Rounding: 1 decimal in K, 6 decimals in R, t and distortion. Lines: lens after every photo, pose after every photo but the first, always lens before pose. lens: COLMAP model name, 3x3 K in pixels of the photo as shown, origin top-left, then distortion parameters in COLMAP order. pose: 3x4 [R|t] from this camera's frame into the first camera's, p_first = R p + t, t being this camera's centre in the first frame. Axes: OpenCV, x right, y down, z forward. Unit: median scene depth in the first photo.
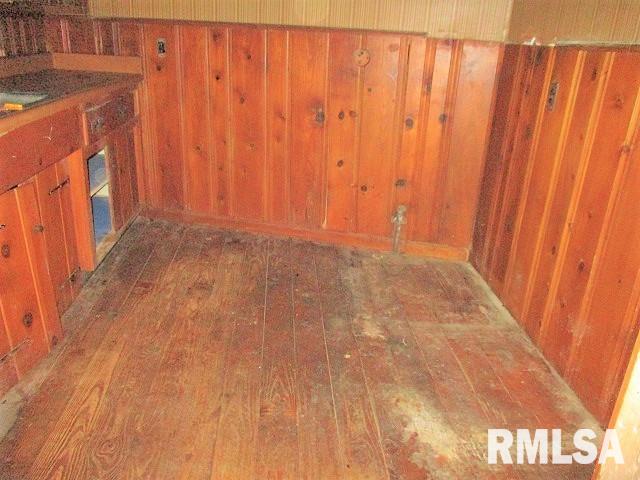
lens RADIAL K [[531.1, 0, 317.4], [0, 531.1, 237.8], [0, 0, 1]] dist [-0.028124, -0.000608]
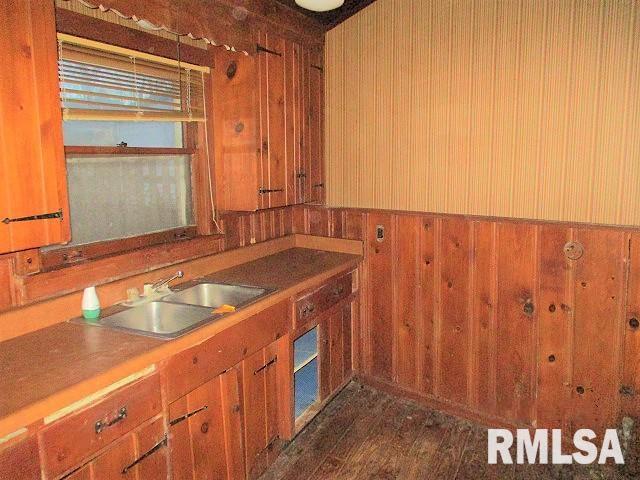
lens RADIAL K [[531.1, 0, 314.5], [0, 531.1, 237.3], [0, 0, 1]] dist [-0.028124, -0.000608]
pose [[0.877606, 0.009168, -0.479294, 0.118226], [-0.124478, 0.969880, -0.209373, -0.102165], [0.462939, 0.243409, 0.852314, -0.011136]]
